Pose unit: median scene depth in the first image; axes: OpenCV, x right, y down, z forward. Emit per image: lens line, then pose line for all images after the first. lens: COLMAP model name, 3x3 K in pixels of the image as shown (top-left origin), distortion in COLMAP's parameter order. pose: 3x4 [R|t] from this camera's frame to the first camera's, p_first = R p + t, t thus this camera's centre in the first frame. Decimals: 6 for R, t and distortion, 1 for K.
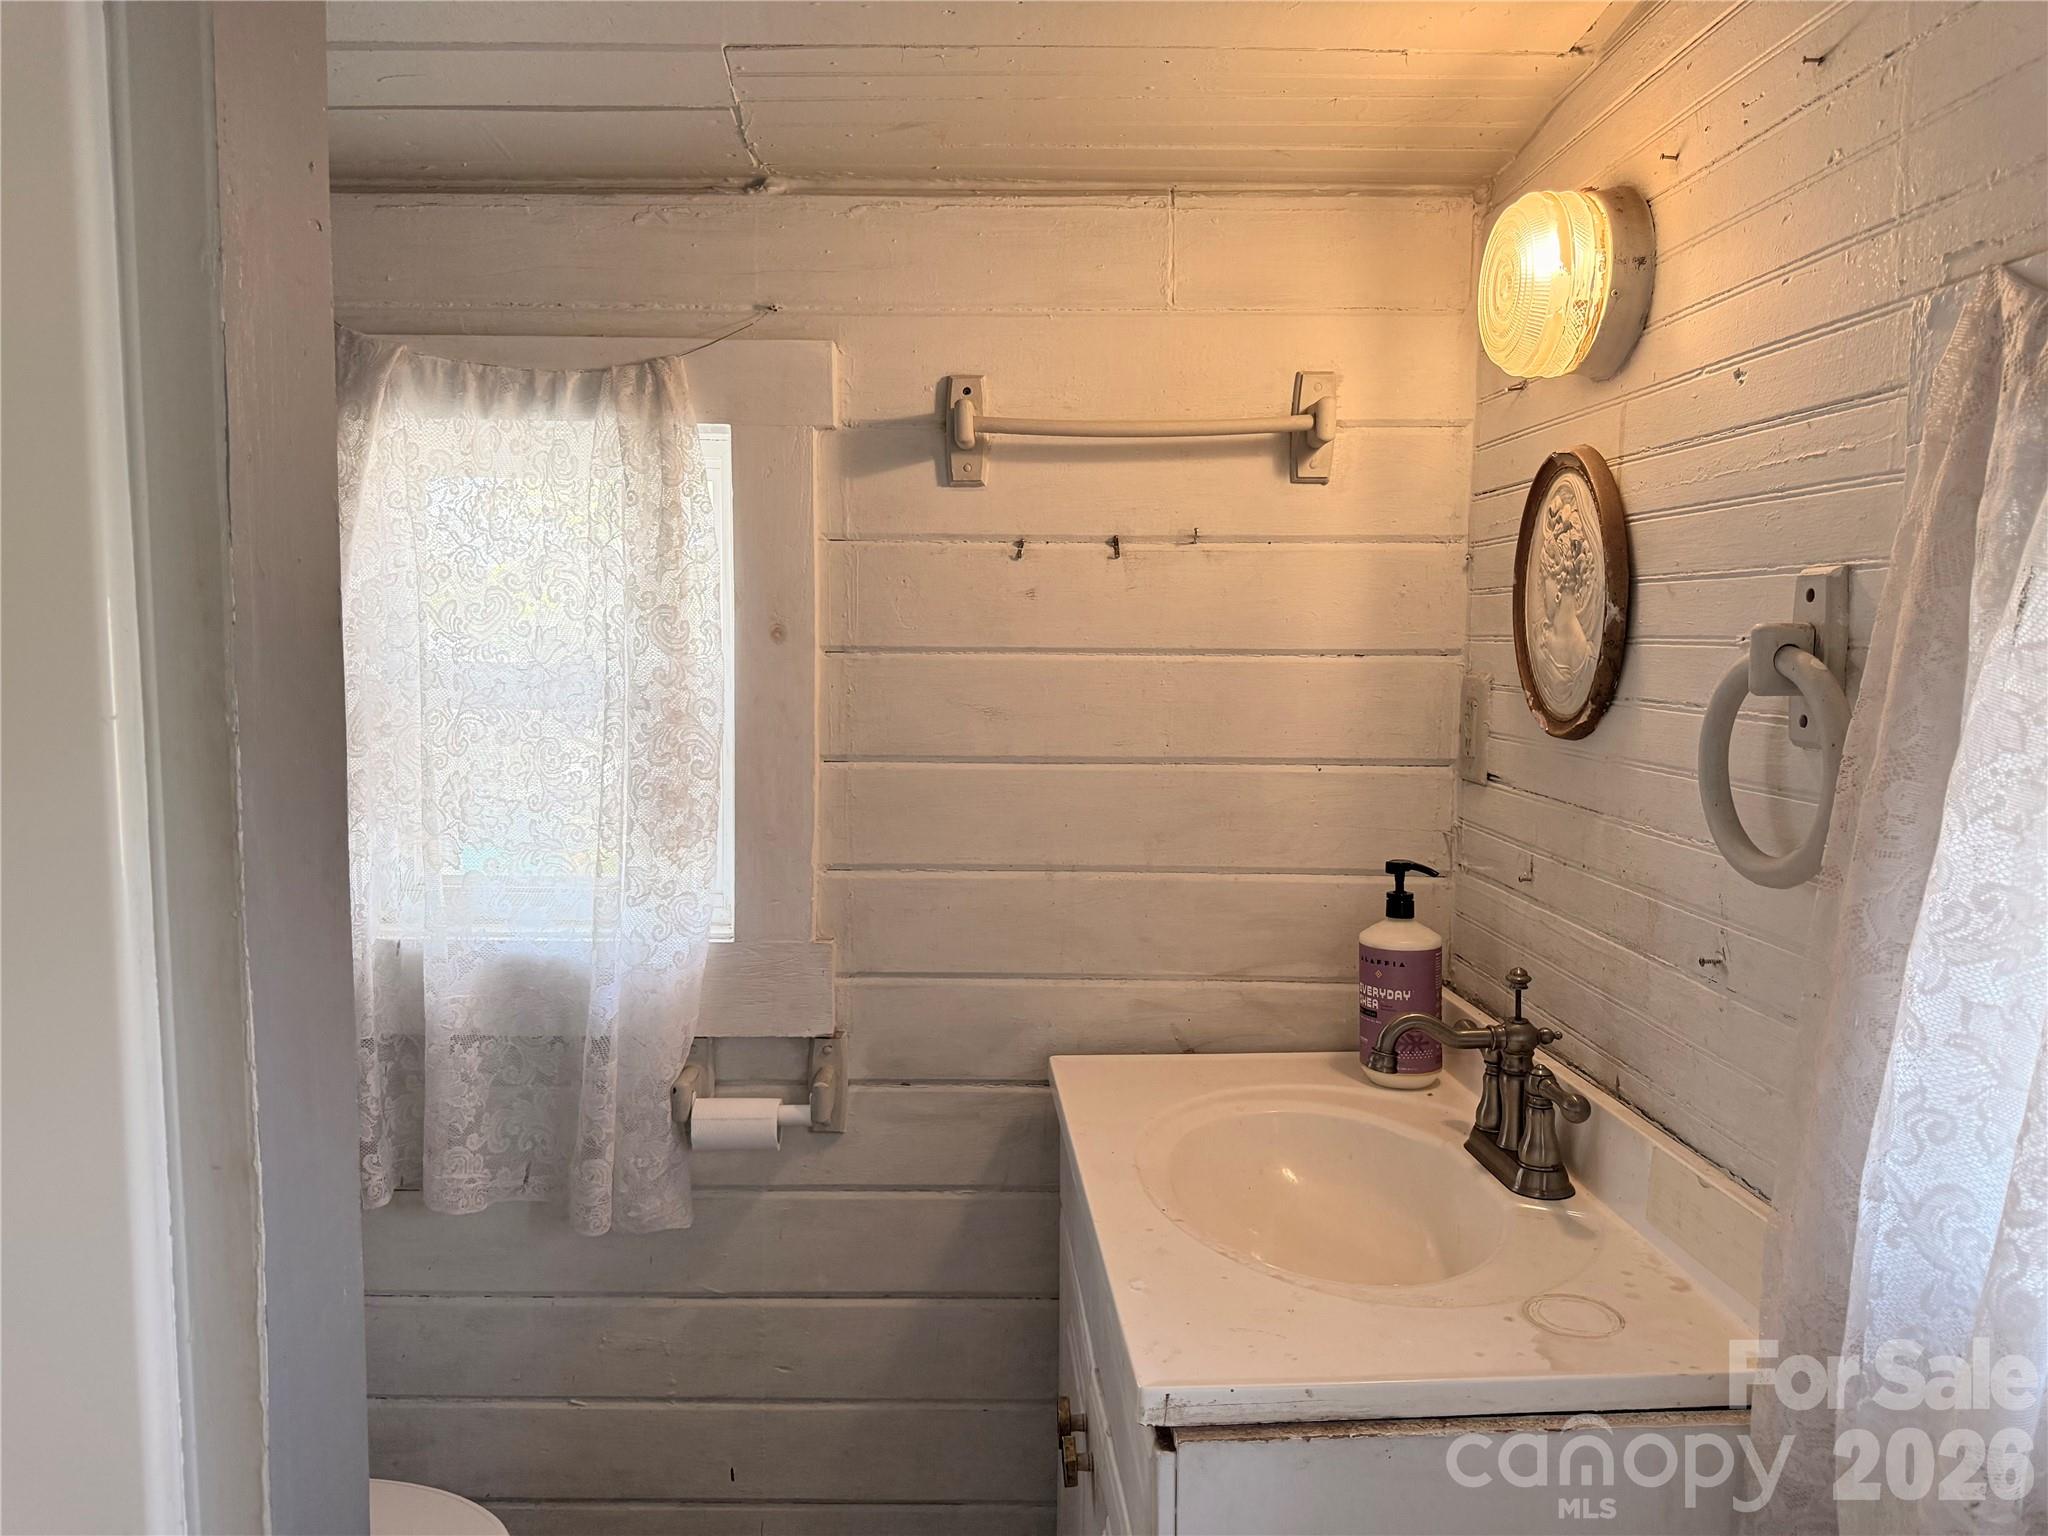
lens RADIAL K [[1429.5, 0, 1021.2], [0, 1429.5, 766.4], [0, 0, 1]] dist [0.051072, -0.061310]
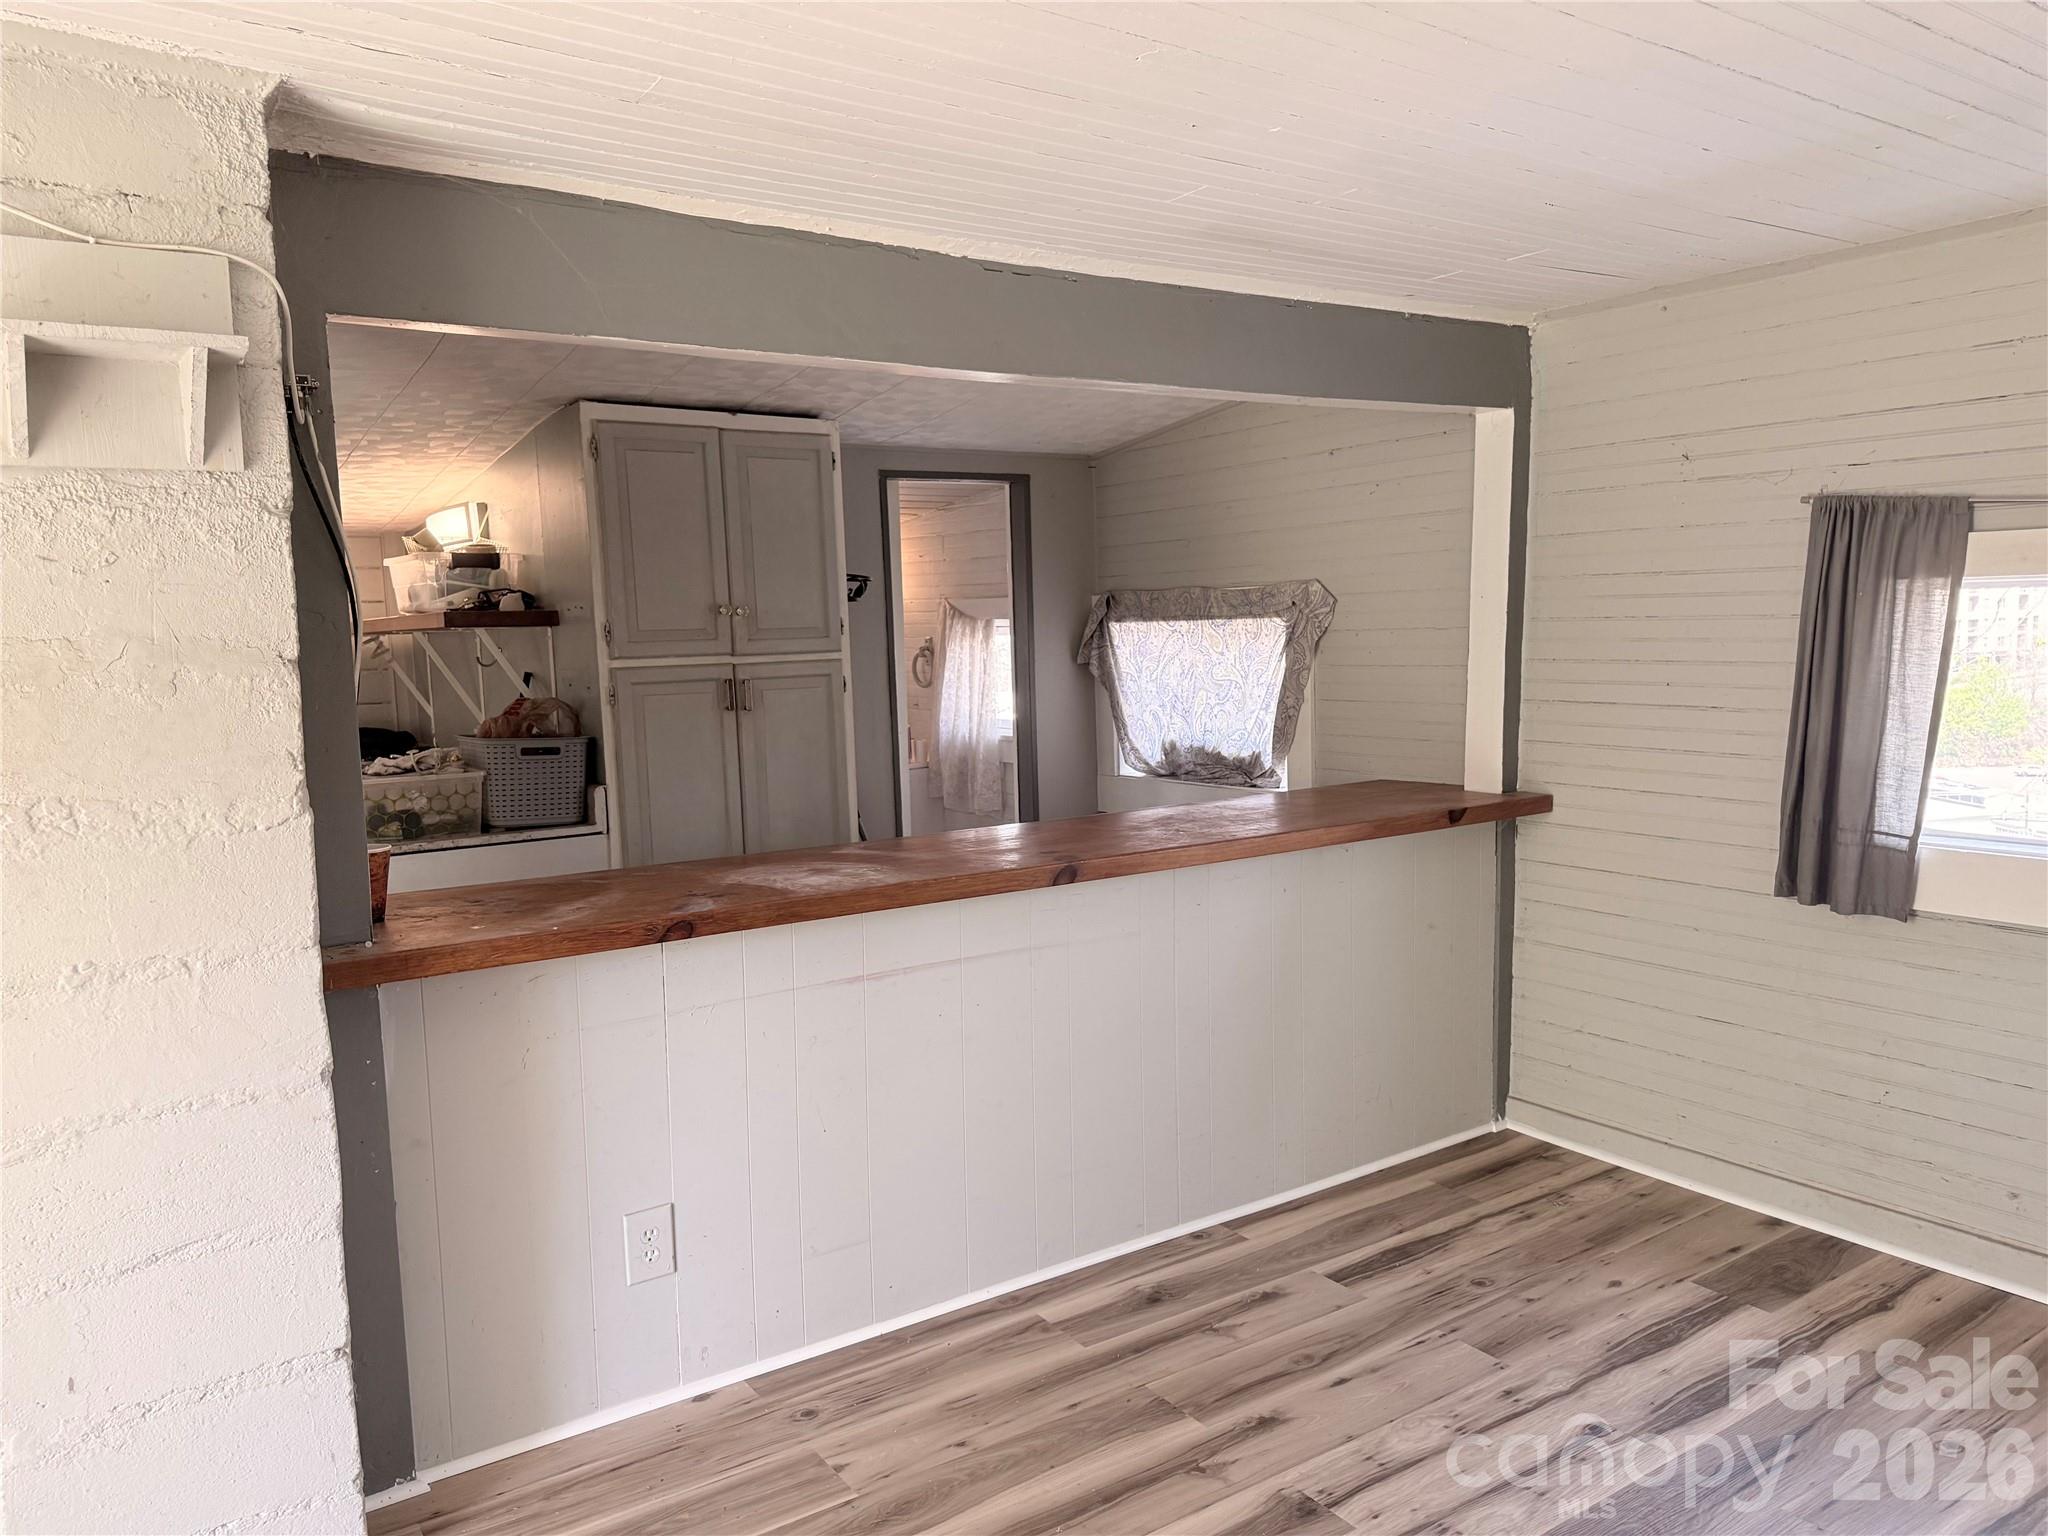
lens RADIAL K [[1429.5, 0, 1024.1], [0, 1429.5, 765.3], [0, 0, 1]] dist [0.051072, -0.061310]
pose [[0.832642, -0.076489, 0.548505, -2.698557], [0.072136, 0.996958, 0.029522, 0.281467], [-0.549094, 0.014986, 0.835626, -4.675131]]
